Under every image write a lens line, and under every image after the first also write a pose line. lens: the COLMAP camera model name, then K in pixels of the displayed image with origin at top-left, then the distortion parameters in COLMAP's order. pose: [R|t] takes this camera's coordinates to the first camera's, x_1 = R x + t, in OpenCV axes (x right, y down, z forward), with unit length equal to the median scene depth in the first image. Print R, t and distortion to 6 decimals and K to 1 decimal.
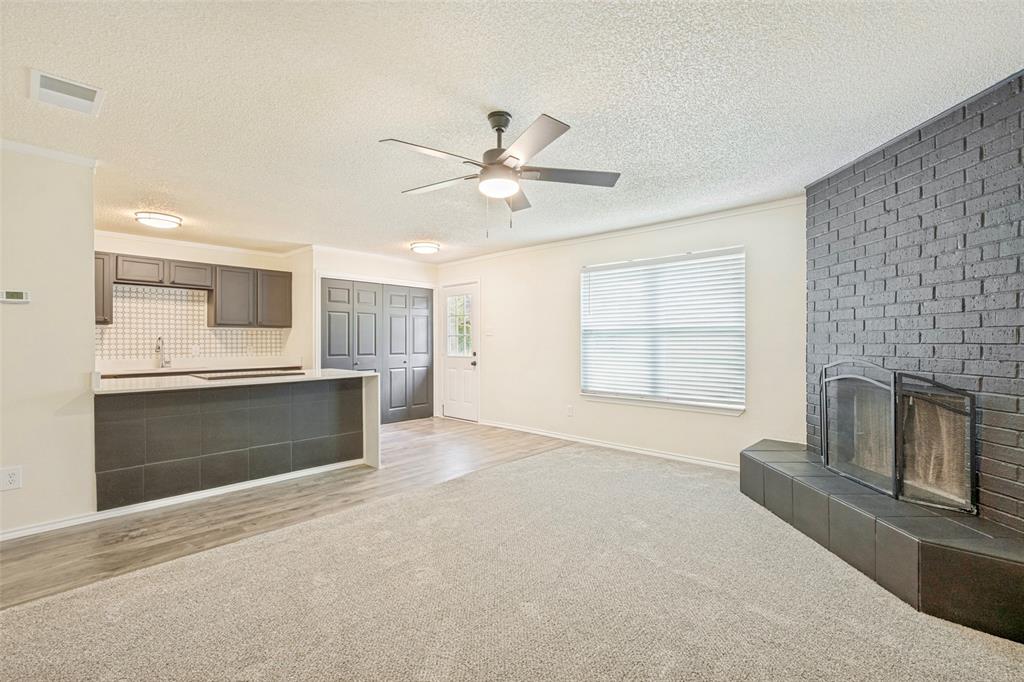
lens RADIAL K [[450.4, 0, 518.6], [0, 450.4, 340.6], [0, 0, 1]] dist [0.002916, -0.000190]
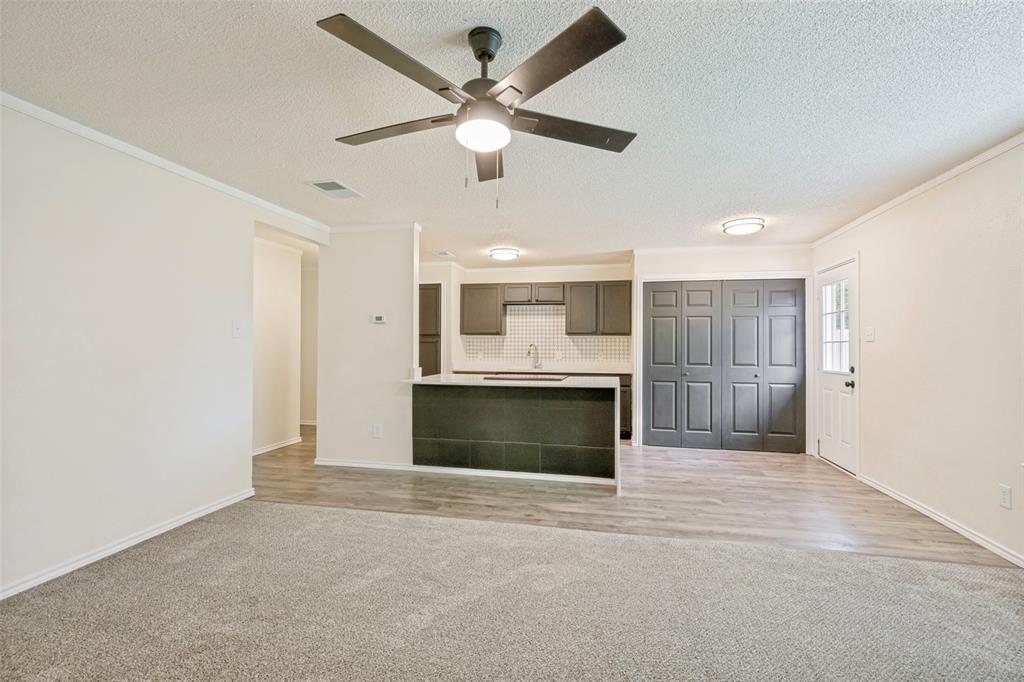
lens RADIAL K [[450.4, 0, 518.4], [0, 450.4, 338.8], [0, 0, 1]] dist [0.002916, -0.000190]
pose [[0.508081, -0.011591, -0.861232, 0.284354], [-0.006378, 0.999831, -0.017219, -0.001154], [0.861286, 0.014241, 0.507921, 0.322911]]
